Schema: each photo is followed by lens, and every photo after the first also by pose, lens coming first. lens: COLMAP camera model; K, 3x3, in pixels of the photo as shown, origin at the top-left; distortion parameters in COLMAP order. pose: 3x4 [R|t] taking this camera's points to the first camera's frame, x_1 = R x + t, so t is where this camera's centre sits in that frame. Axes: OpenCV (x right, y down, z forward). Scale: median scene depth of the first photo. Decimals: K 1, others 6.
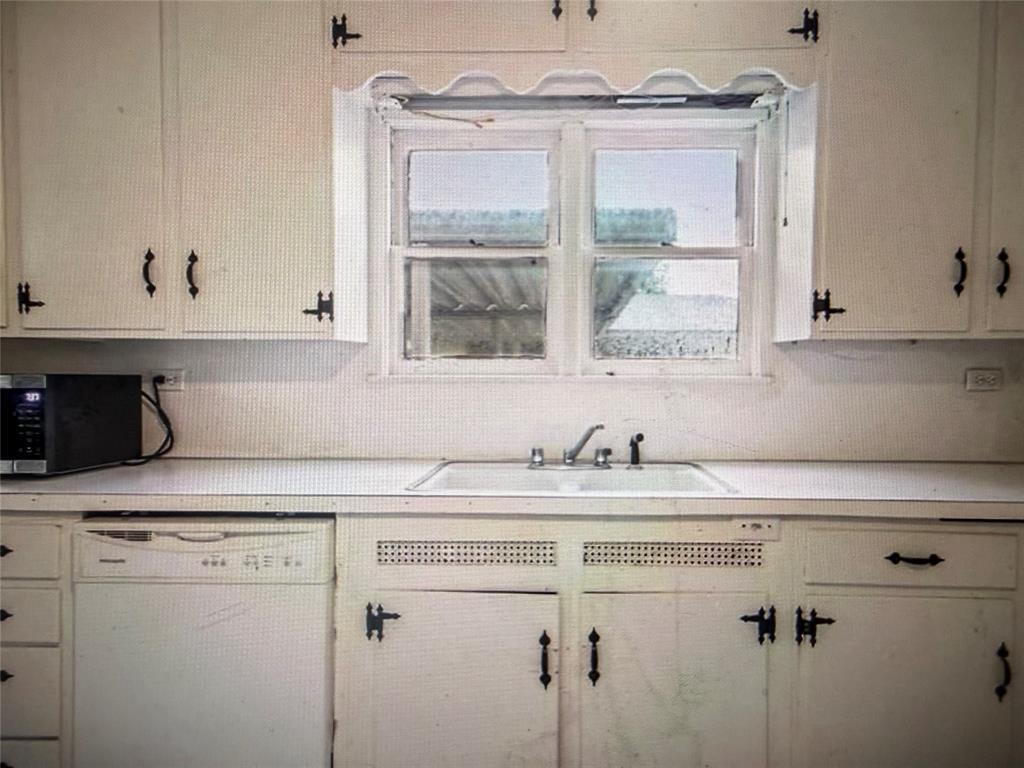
lens RADIAL K [[706.0, 0, 512.9], [0, 706.0, 368.2], [0, 0, 1]] dist [0.006020, 0.000953]
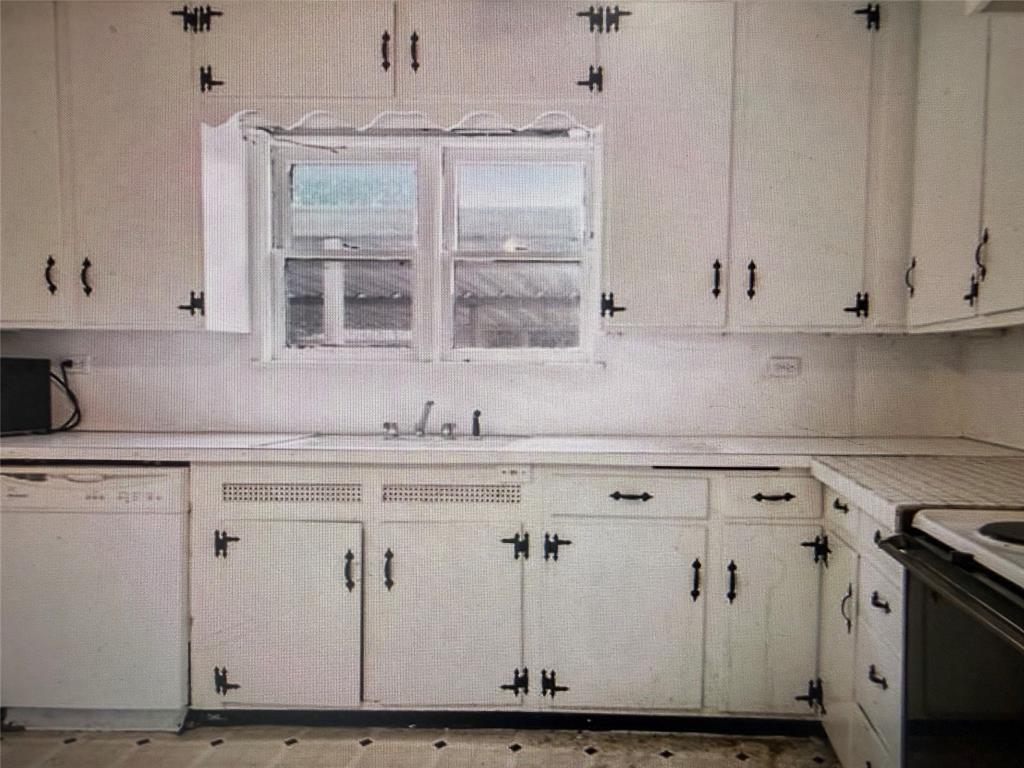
lens RADIAL K [[738.2, 0, 512.0], [0, 738.2, 384.0], [0, 0, 1]] dist [-0.004173, -0.018765]
pose [[0.998988, 0.002164, 0.044928, 0.229299], [-0.003593, 0.999489, 0.031751, 0.010607], [-0.044836, -0.031880, 0.998486, -0.316032]]
